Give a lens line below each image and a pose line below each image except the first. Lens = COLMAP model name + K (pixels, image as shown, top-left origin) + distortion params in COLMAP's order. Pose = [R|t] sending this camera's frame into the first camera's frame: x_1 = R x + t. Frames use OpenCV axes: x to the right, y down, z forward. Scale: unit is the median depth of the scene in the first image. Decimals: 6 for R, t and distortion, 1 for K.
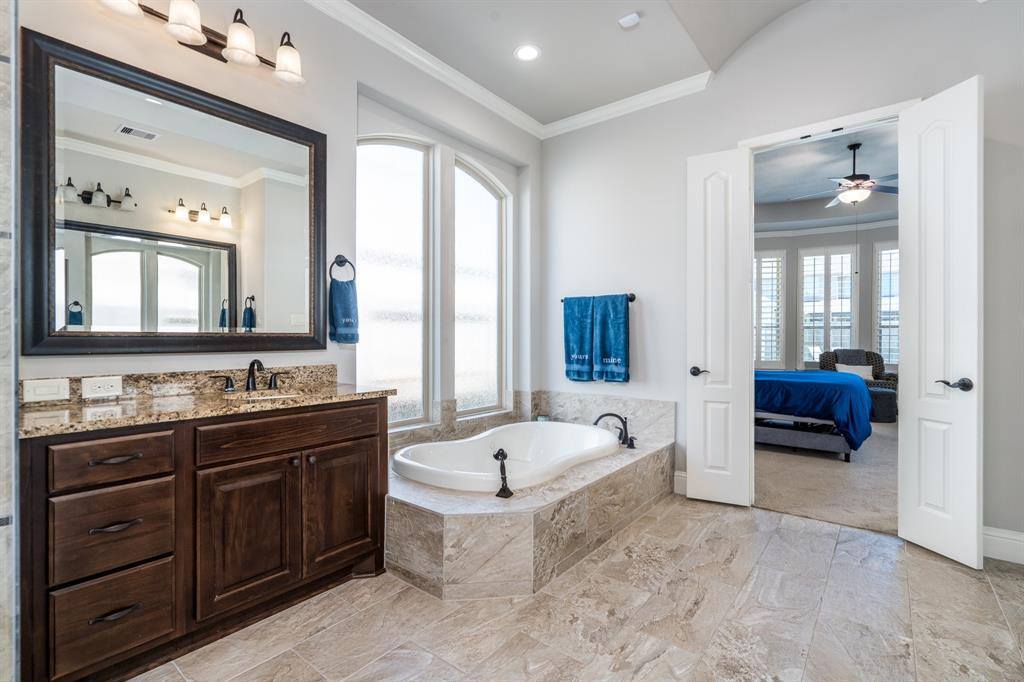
lens RADIAL K [[470.1, 0, 509.0], [0, 470.1, 341.1], [0, 0, 1]] dist [-0.003852, -0.000796]
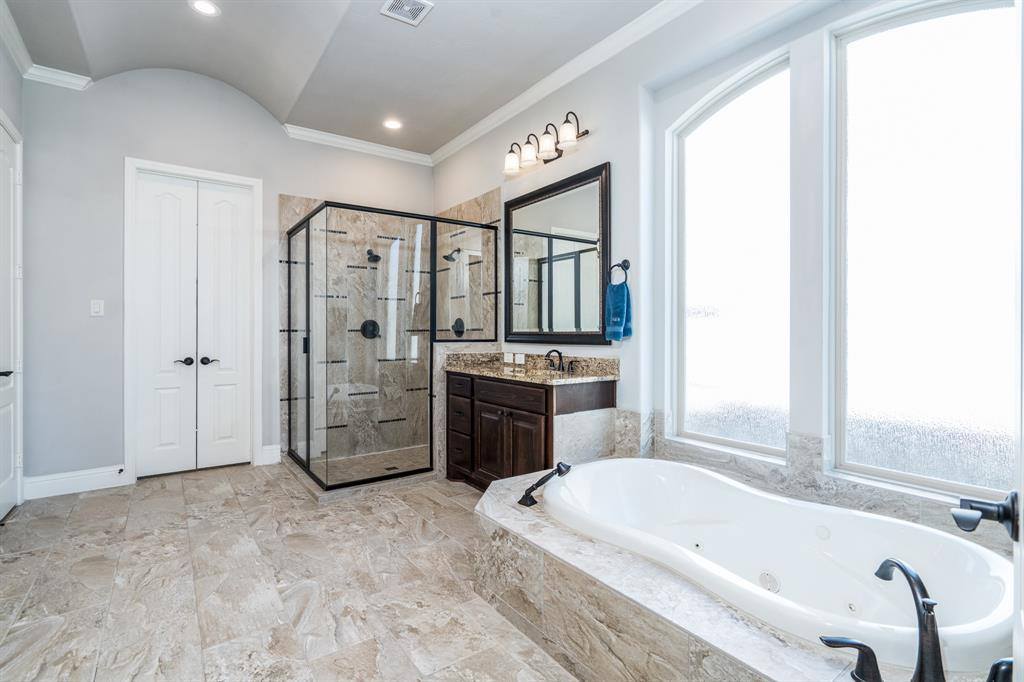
lens RADIAL K [[470.1, 0, 508.3], [0, 470.1, 333.5], [0, 0, 1]] dist [-0.003852, -0.000796]
pose [[-0.263977, -0.002066, -0.964527, 0.932269], [-0.009854, 0.999951, 0.000555, -0.011669], [0.964479, 0.009651, -0.263984, 1.239881]]
